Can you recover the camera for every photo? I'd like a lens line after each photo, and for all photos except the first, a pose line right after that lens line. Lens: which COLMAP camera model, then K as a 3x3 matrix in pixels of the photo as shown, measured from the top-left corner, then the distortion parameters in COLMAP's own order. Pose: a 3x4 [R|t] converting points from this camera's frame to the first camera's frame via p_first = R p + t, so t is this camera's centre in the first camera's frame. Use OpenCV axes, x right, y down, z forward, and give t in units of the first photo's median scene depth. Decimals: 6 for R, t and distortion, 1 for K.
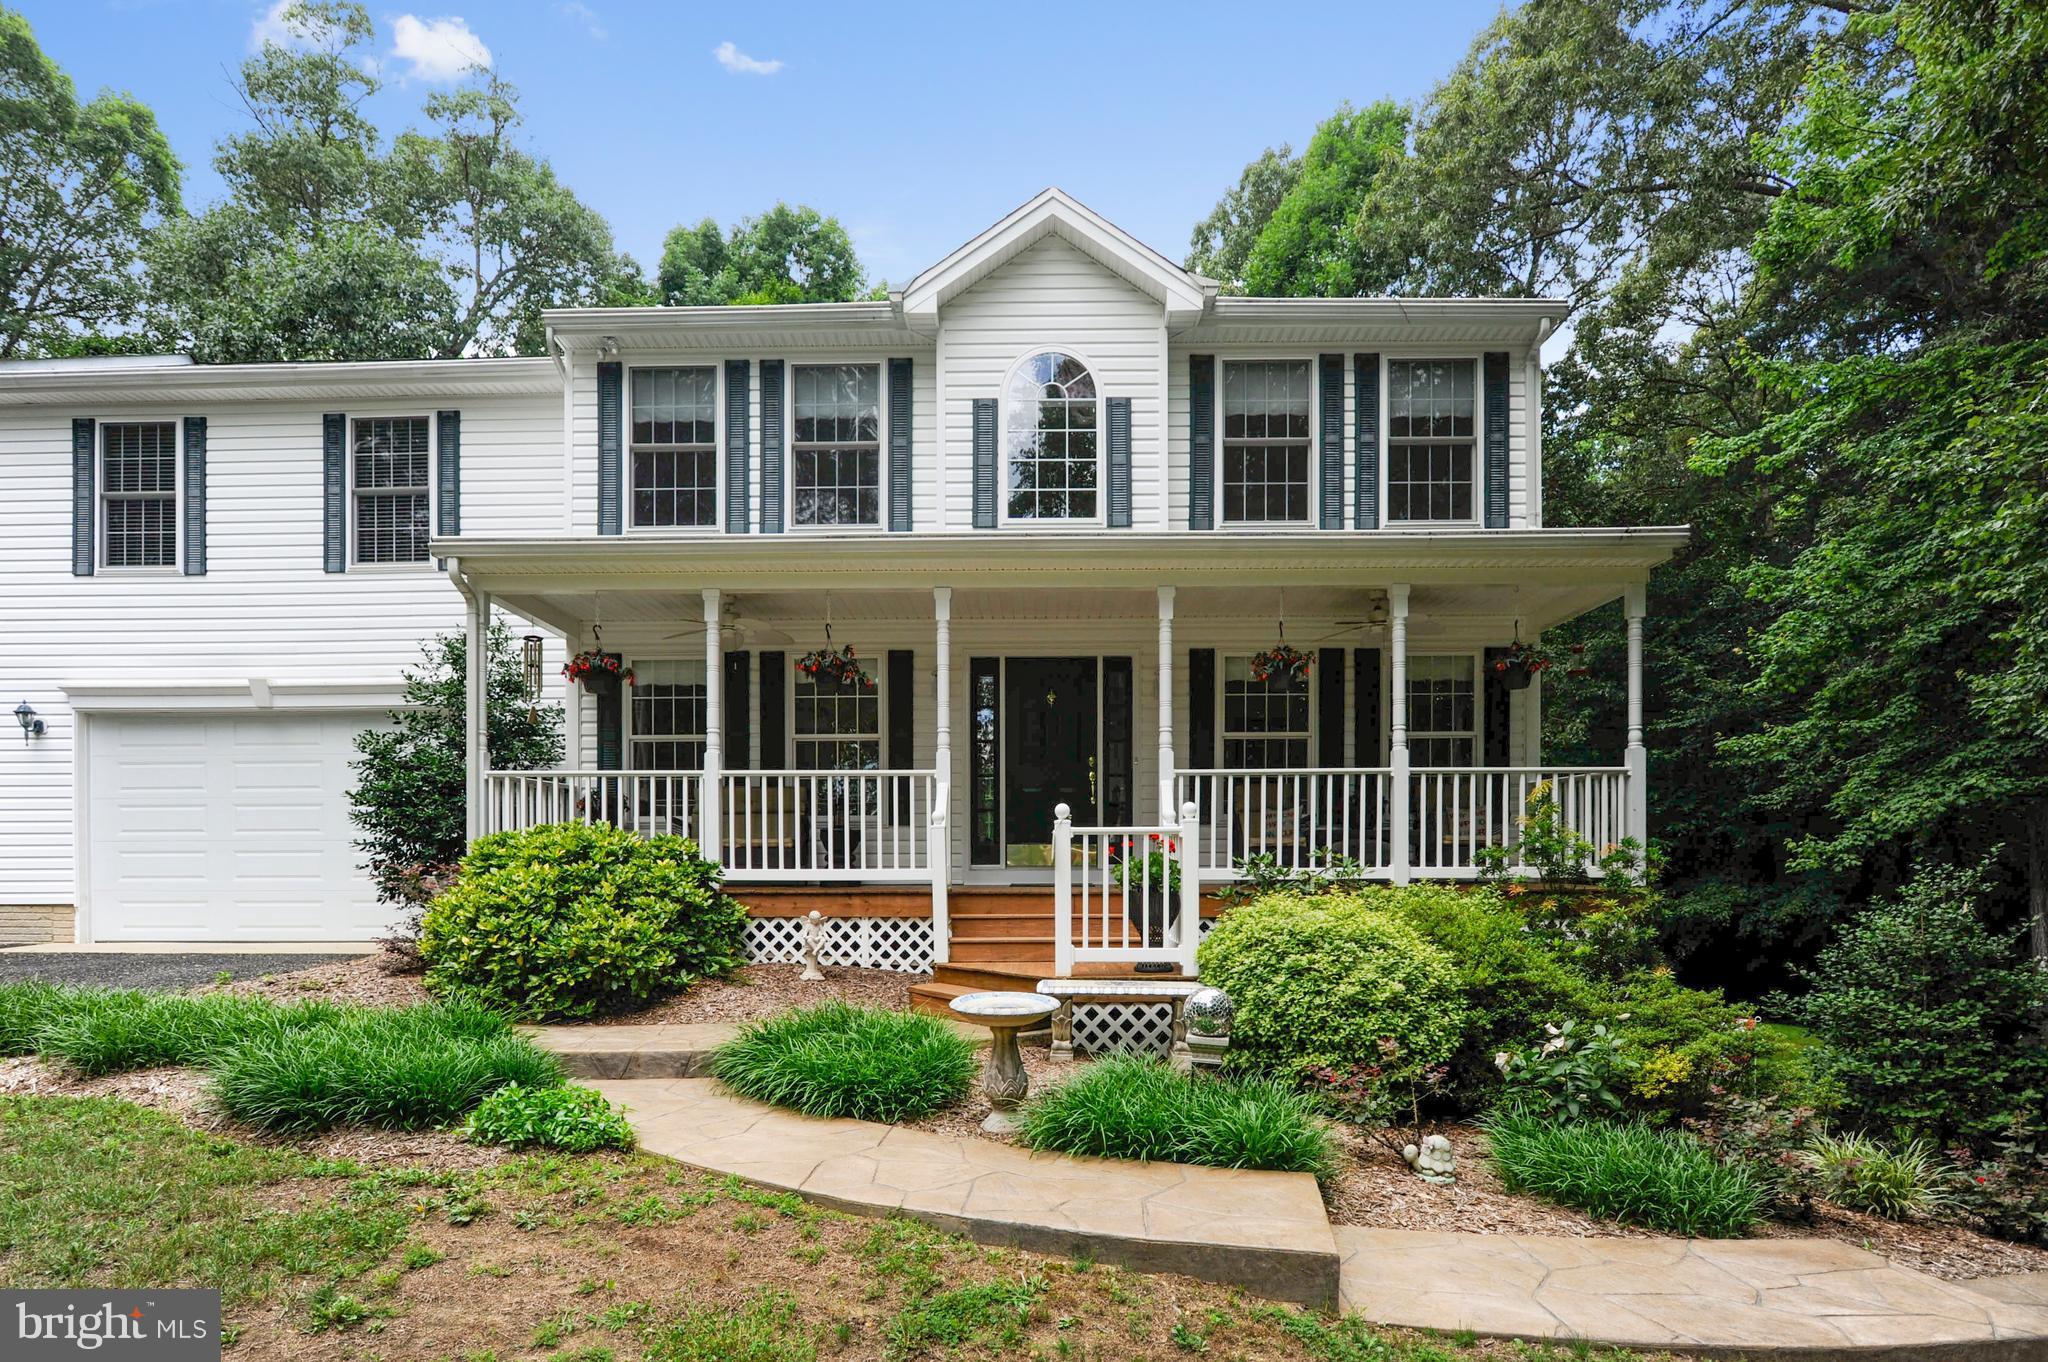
lens RADIAL K [[996.1, 0, 1020.7], [0, 996.1, 654.3], [0, 0, 1]] dist [-0.009034, -0.001098]
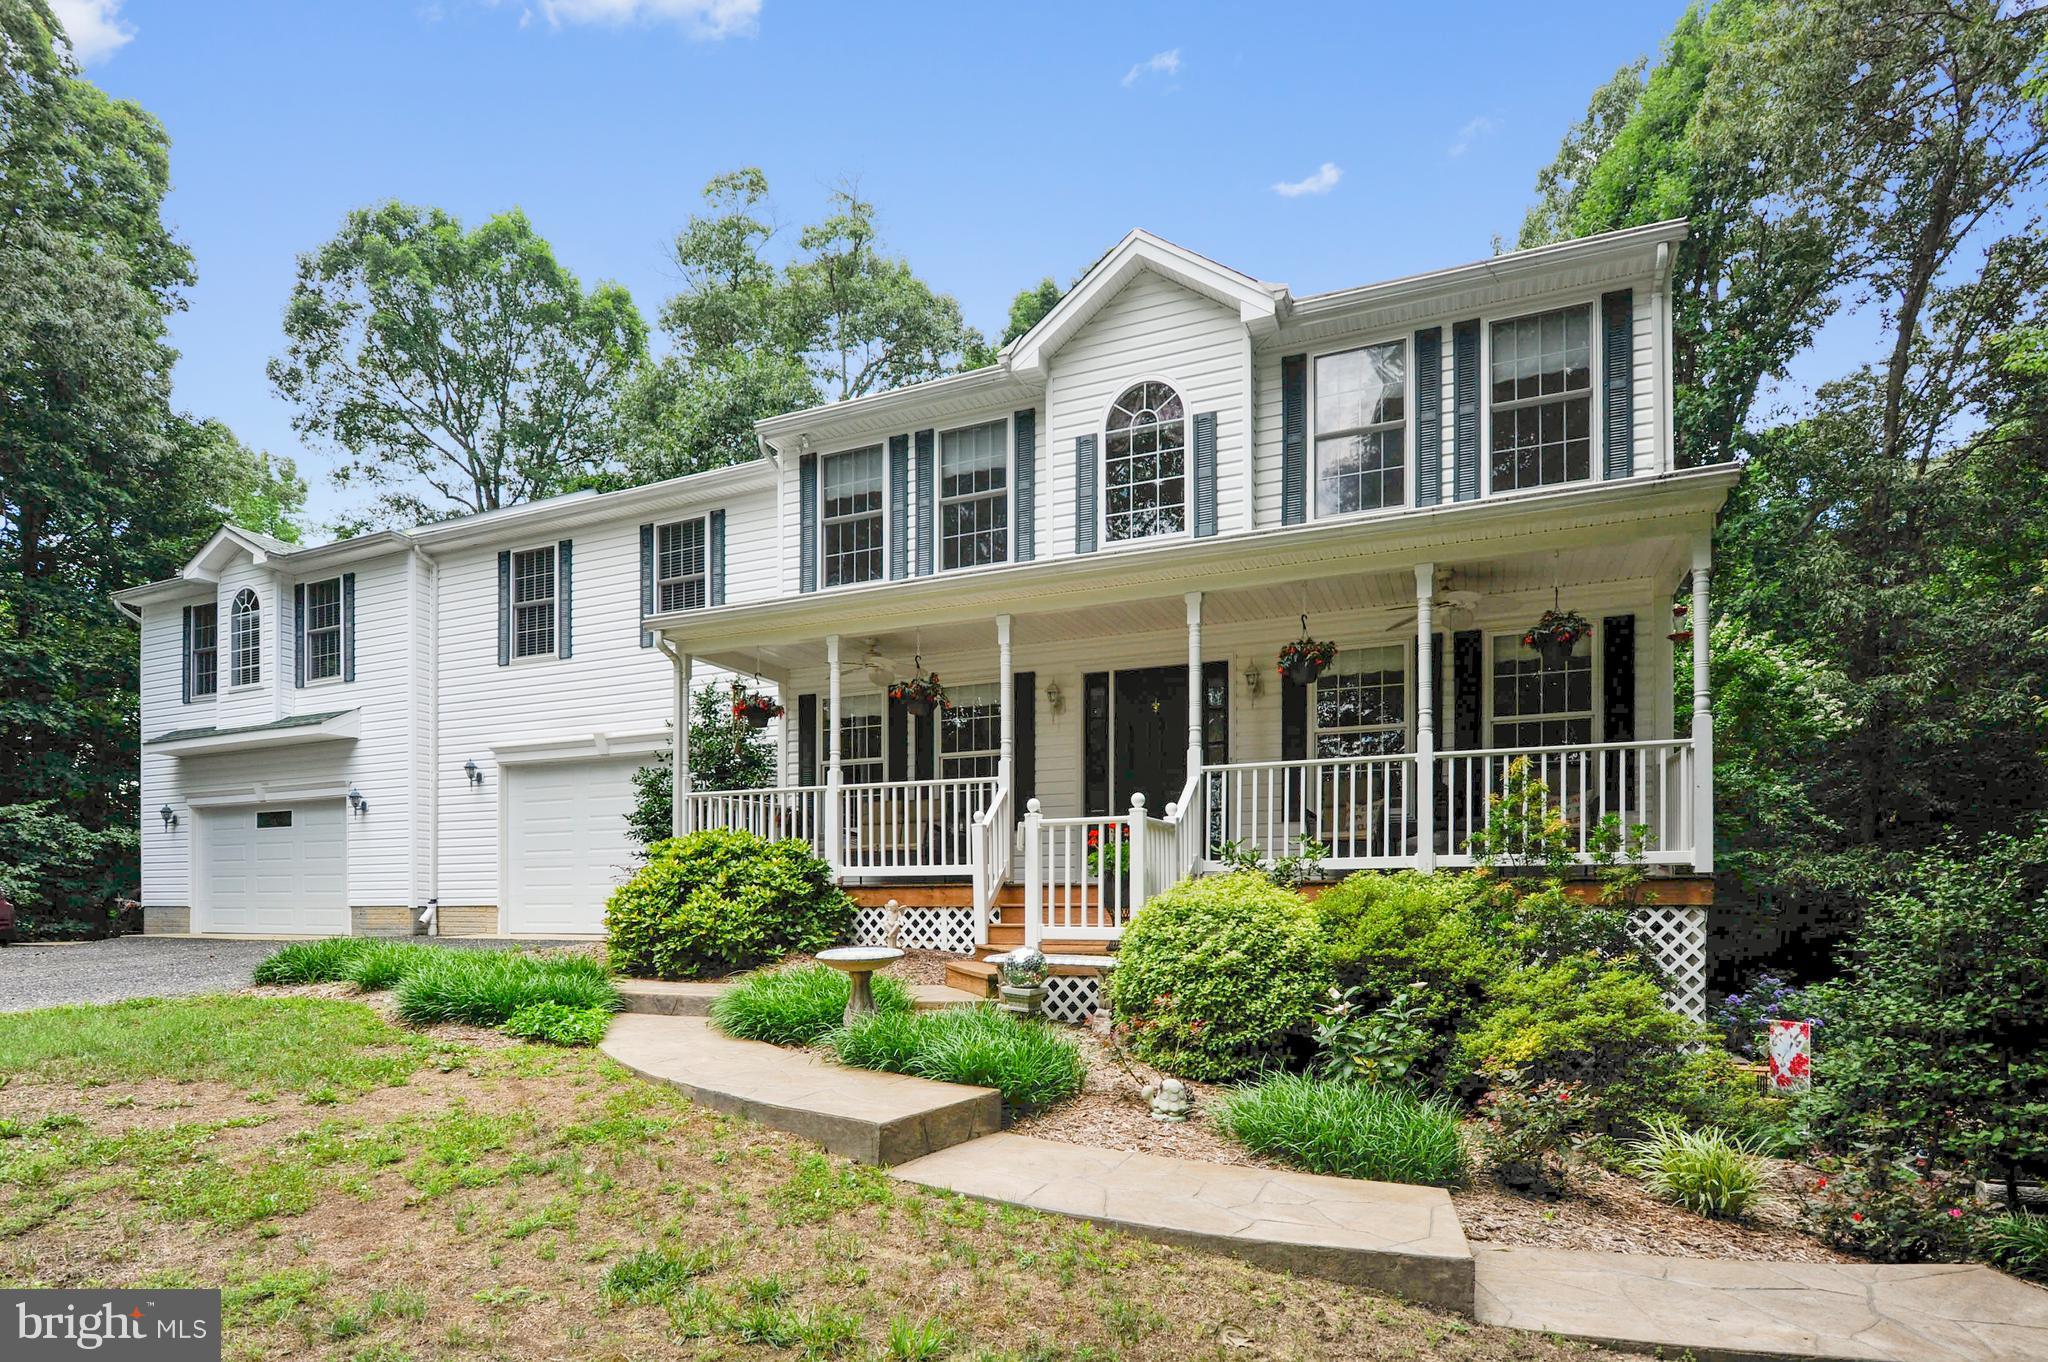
lens RADIAL K [[1002.6, 0, 1009.8], [0, 1002.6, 636.5], [0, 0, 1]] dist [-0.005699, 0.000147]
pose [[0.925563, -0.094123, -0.366708, 0.273236], [0.078991, 0.995296, -0.056091, 0.017121], [0.370262, 0.022950, 0.928644, -0.042995]]
